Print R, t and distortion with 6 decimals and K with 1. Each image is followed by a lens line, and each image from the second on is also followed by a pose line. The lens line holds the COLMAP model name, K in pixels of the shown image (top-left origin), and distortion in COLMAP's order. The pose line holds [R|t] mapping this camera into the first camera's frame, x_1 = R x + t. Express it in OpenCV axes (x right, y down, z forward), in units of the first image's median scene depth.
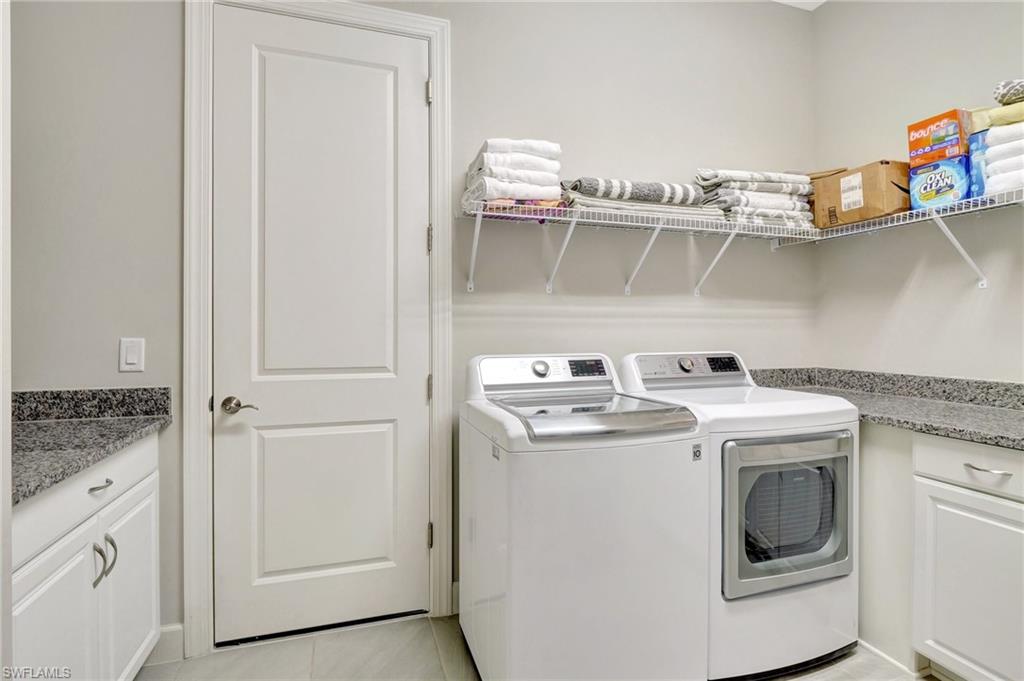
lens RADIAL K [[511.1, 0, 510.0], [0, 511.1, 325.0], [0, 0, 1]] dist [-0.000745, -0.001219]
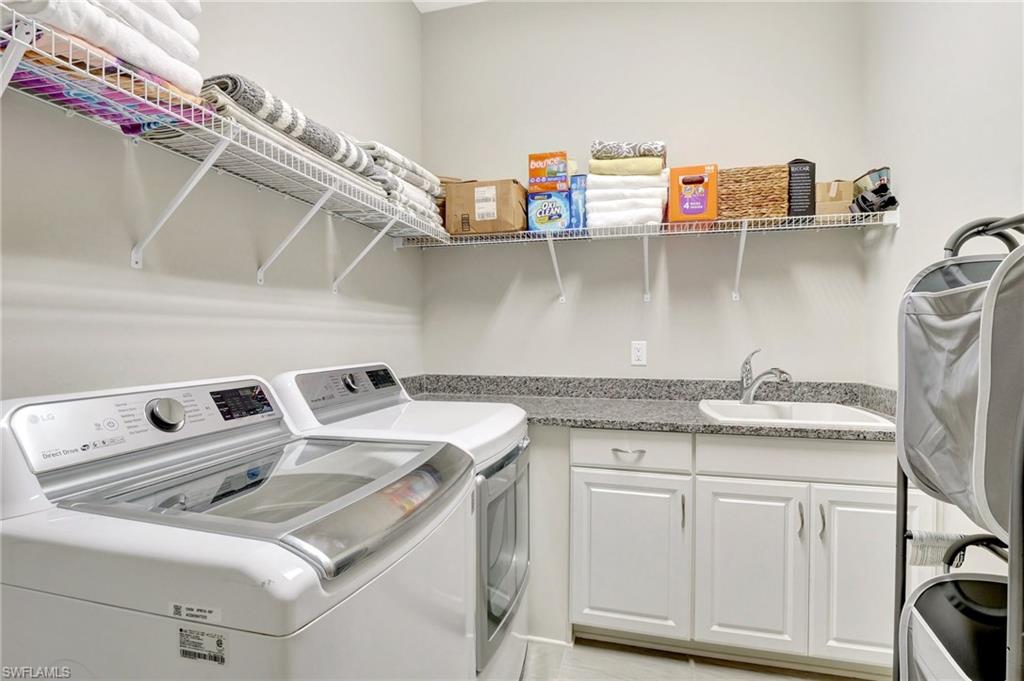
lens RADIAL K [[498.8, 0, 510.2], [0, 498.8, 335.3], [0, 0, 1]] dist [-0.002994, -0.012740]
pose [[0.545885, 0.000464, 0.837860, -0.159986], [-0.005825, 0.999978, 0.003241, 0.003981], [-0.837840, -0.006649, 0.545876, 0.432605]]
